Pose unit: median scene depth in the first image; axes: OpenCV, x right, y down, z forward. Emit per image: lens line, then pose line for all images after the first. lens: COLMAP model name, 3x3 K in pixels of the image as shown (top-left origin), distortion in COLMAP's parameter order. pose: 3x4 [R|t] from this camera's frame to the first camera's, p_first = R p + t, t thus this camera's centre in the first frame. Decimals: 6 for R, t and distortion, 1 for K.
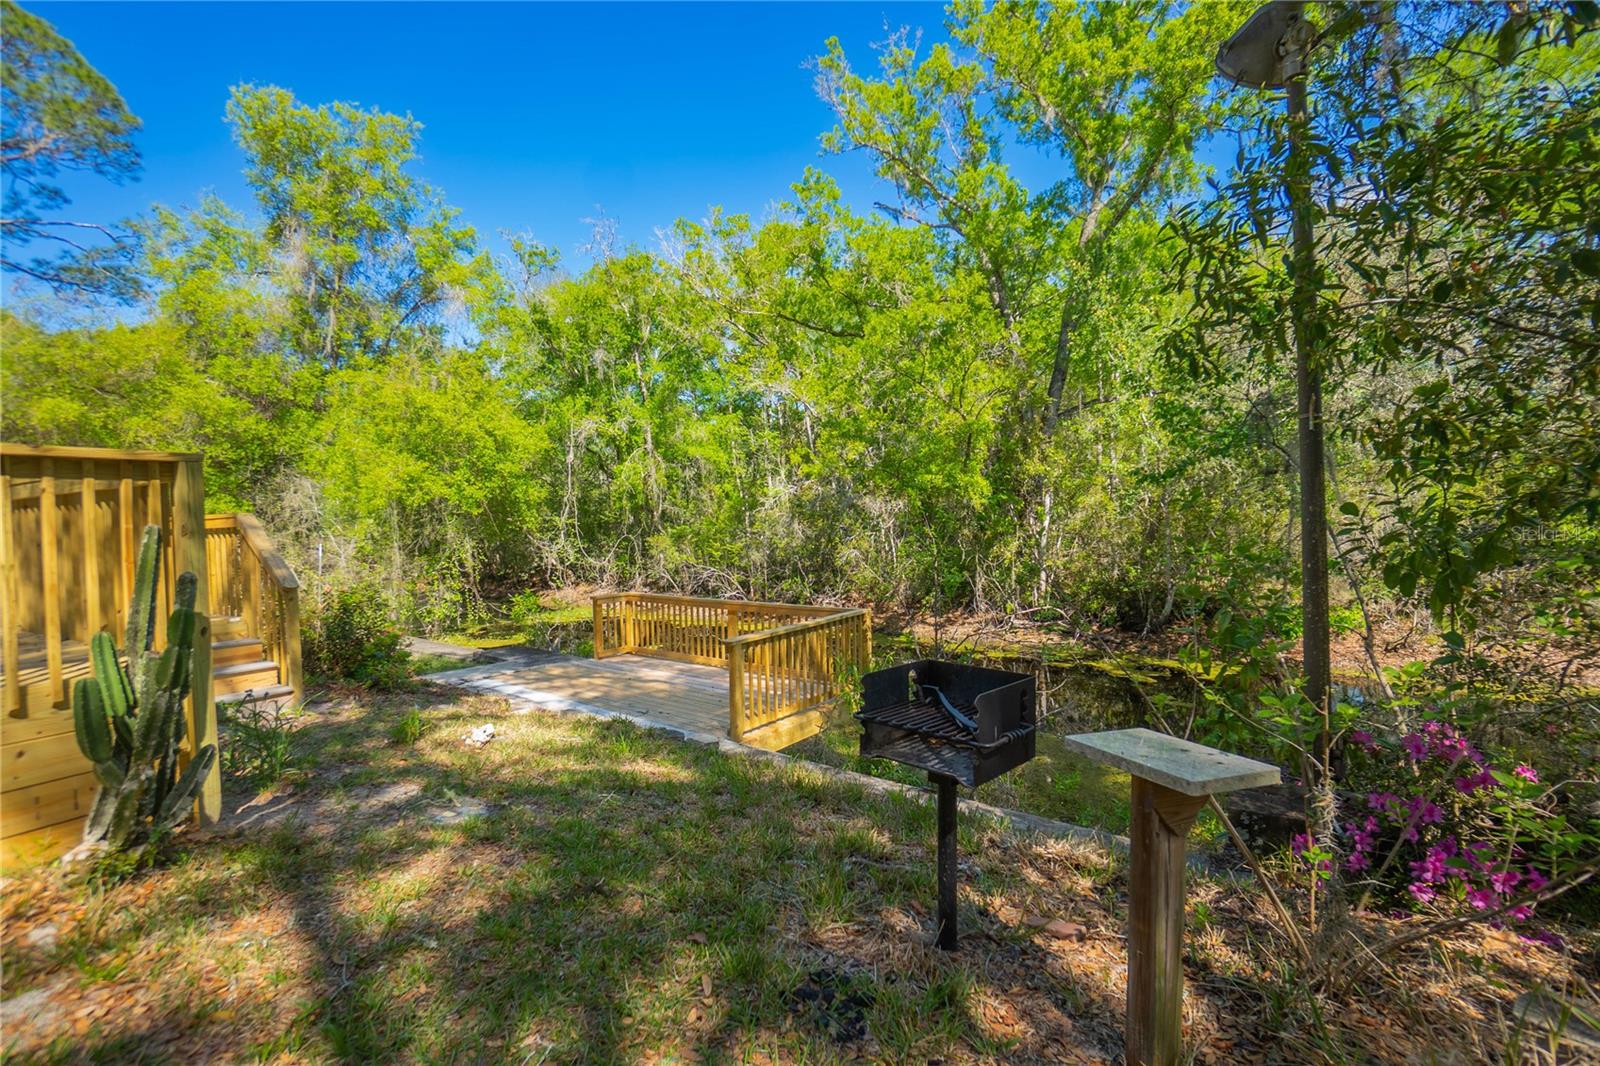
lens RADIAL K [[715.9, 0, 789.6], [0, 715.9, 539.8], [0, 0, 1]] dist [-0.062374, 0.024158]
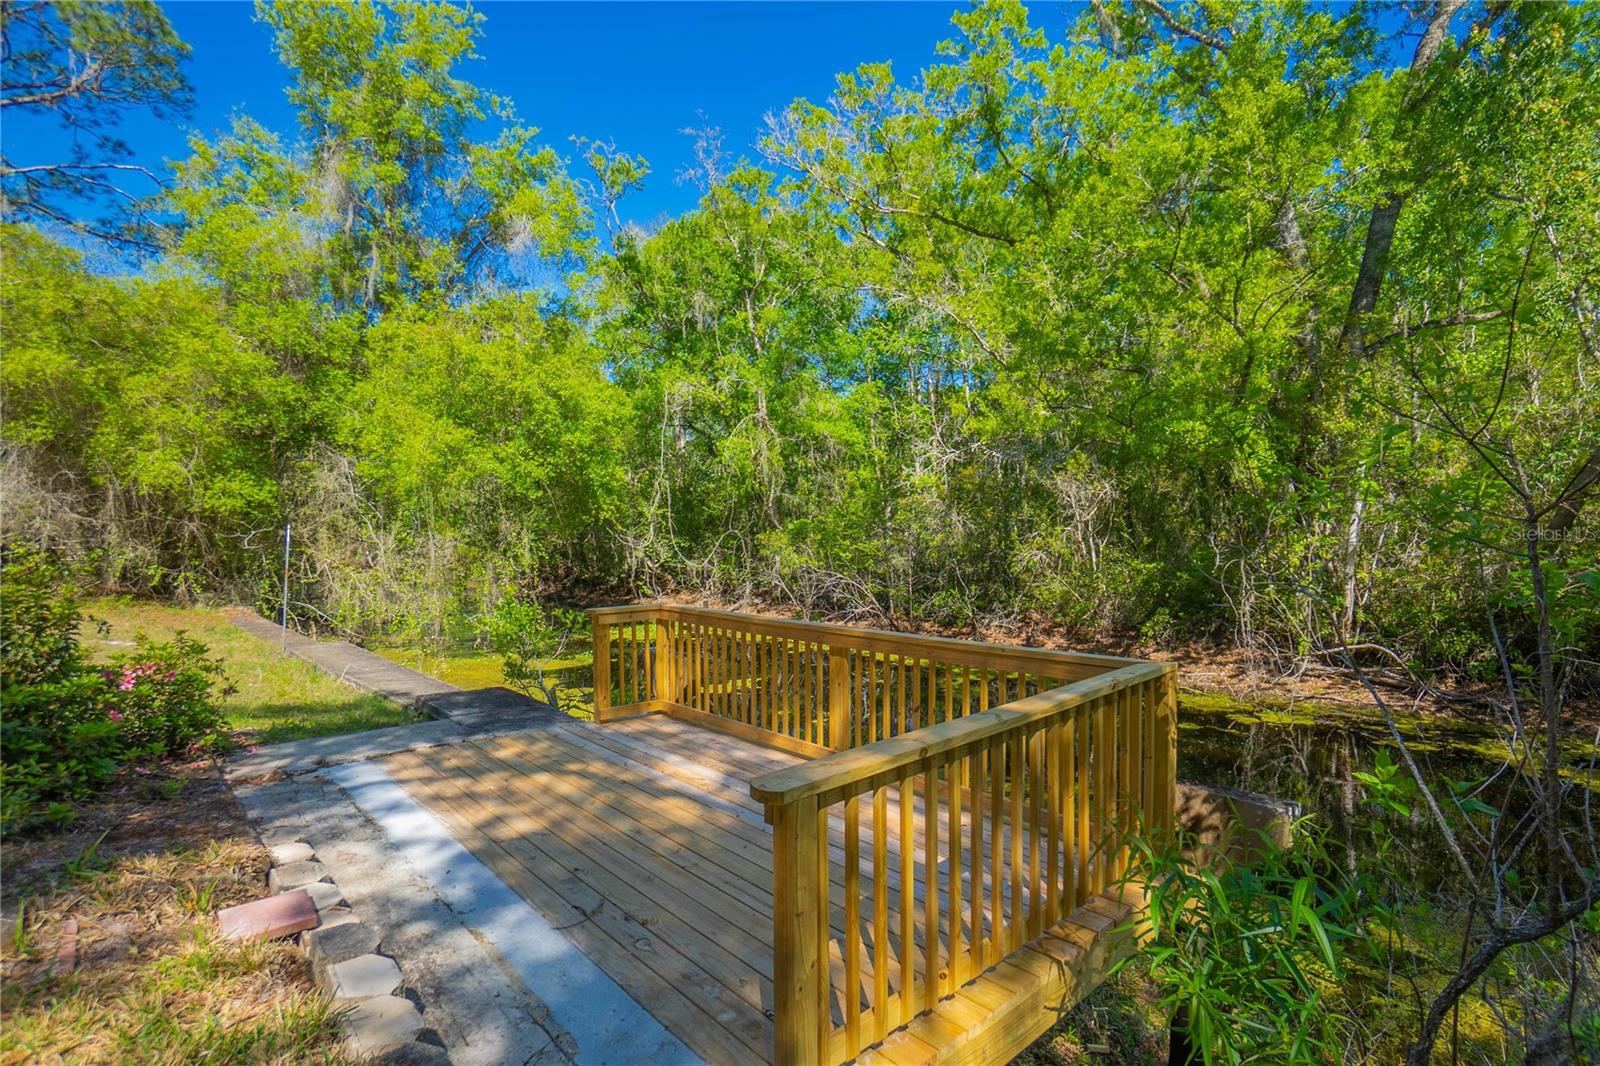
lens RADIAL K [[791.4, 0, 791.0], [0, 791.4, 540.8], [0, 0, 1]] dist [-0.055492, 0.030070]
pose [[0.982910, 0.013769, -0.183573, -0.005809], [-0.015496, 0.999848, -0.007978, 0.012115], [0.183435, 0.010687, 0.982974, 0.178075]]
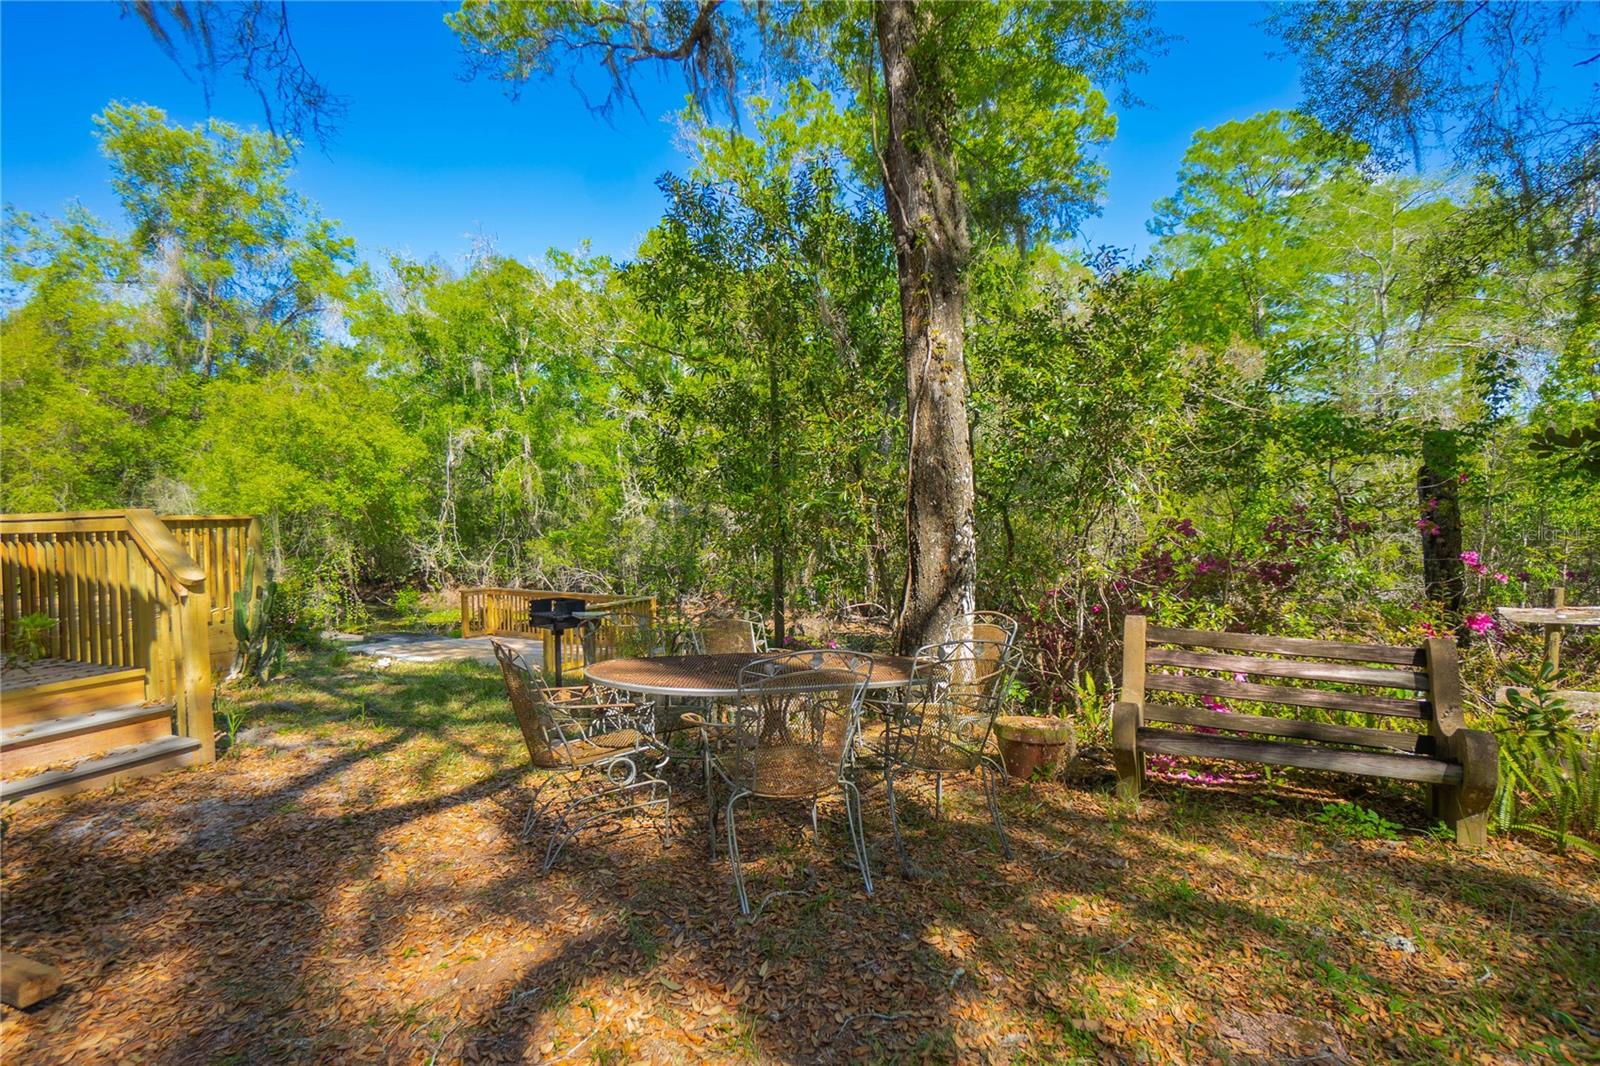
lens RADIAL K [[791.4, 0, 791.0], [0, 791.4, 540.8], [0, 0, 1]] dist [-0.055492, 0.030070]
pose [[0.994287, 0.001576, 0.106732, 0.072630], [-0.001638, 0.999999, 0.000492, -0.005847], [-0.106731, -0.000664, 0.994288, -0.207772]]
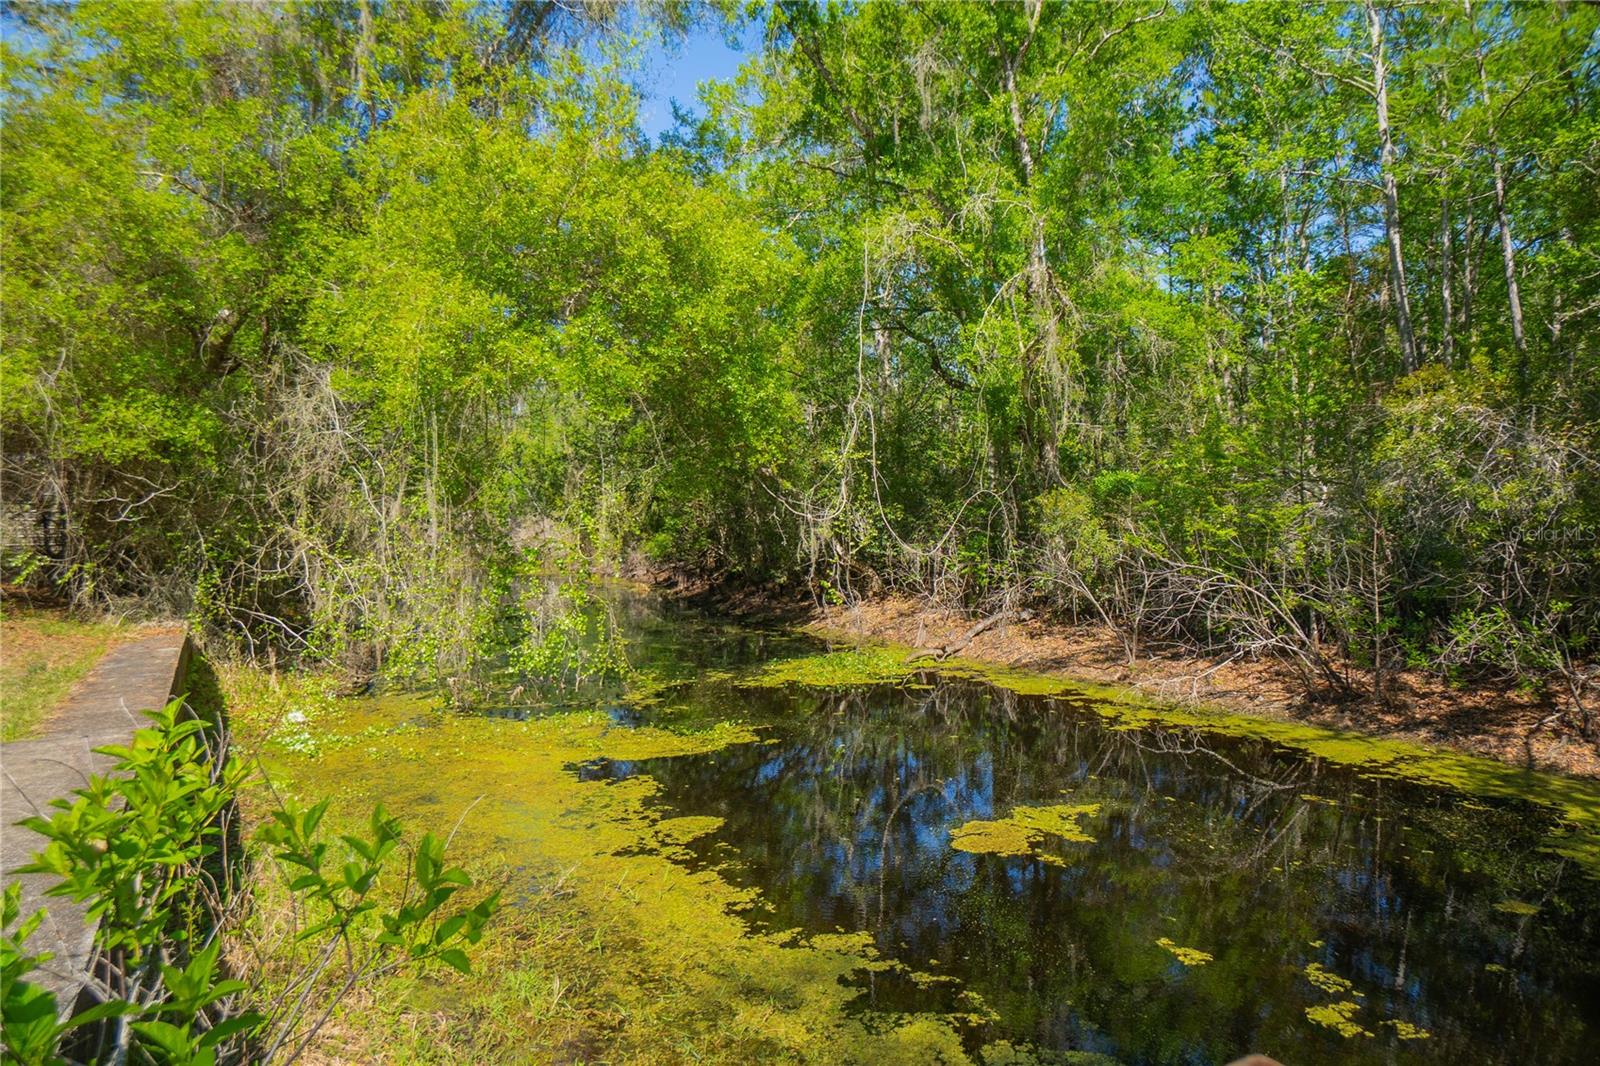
lens RADIAL K [[952.2, 0, 775.4], [0, 952.2, 537.9], [0, 0, 1]] dist [0.000079, 0.017903]
pose [[0.907631, 0.008641, -0.419680, -0.112328], [-0.008250, 0.999962, 0.002747, 0.025604], [0.419687, 0.000970, 0.907668, 0.467753]]
